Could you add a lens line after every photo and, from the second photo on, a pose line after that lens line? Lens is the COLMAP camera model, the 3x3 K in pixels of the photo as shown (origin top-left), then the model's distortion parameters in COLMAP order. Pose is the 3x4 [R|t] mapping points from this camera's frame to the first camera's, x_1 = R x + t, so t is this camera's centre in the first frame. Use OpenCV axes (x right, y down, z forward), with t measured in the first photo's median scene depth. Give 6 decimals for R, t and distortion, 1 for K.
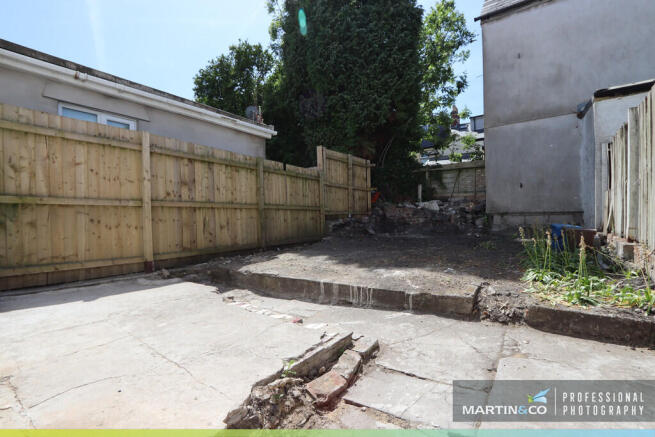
lens RADIAL K [[302.0, 0, 325.0], [0, 302.0, 219.4], [0, 0, 1]] dist [-0.024283, 0.003239]
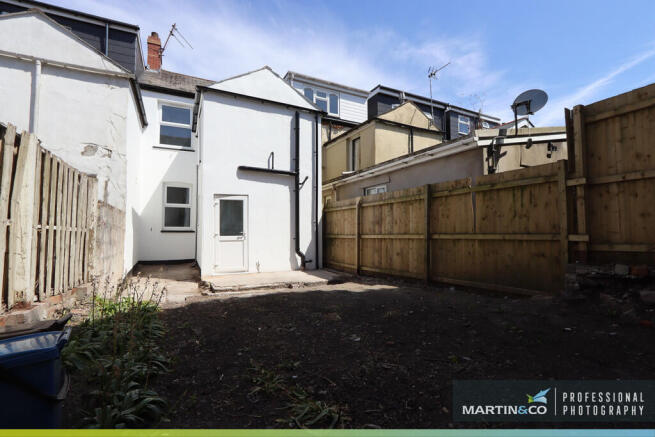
lens RADIAL K [[302.0, 0, 327.0], [0, 302.0, 219.1], [0, 0, 1]] dist [-0.024283, 0.003239]
pose [[-0.444068, -0.022521, -0.895710, 0.733176], [0.013664, 0.999398, -0.031903, -0.069228], [0.895889, -0.026406, -0.443493, 1.073906]]
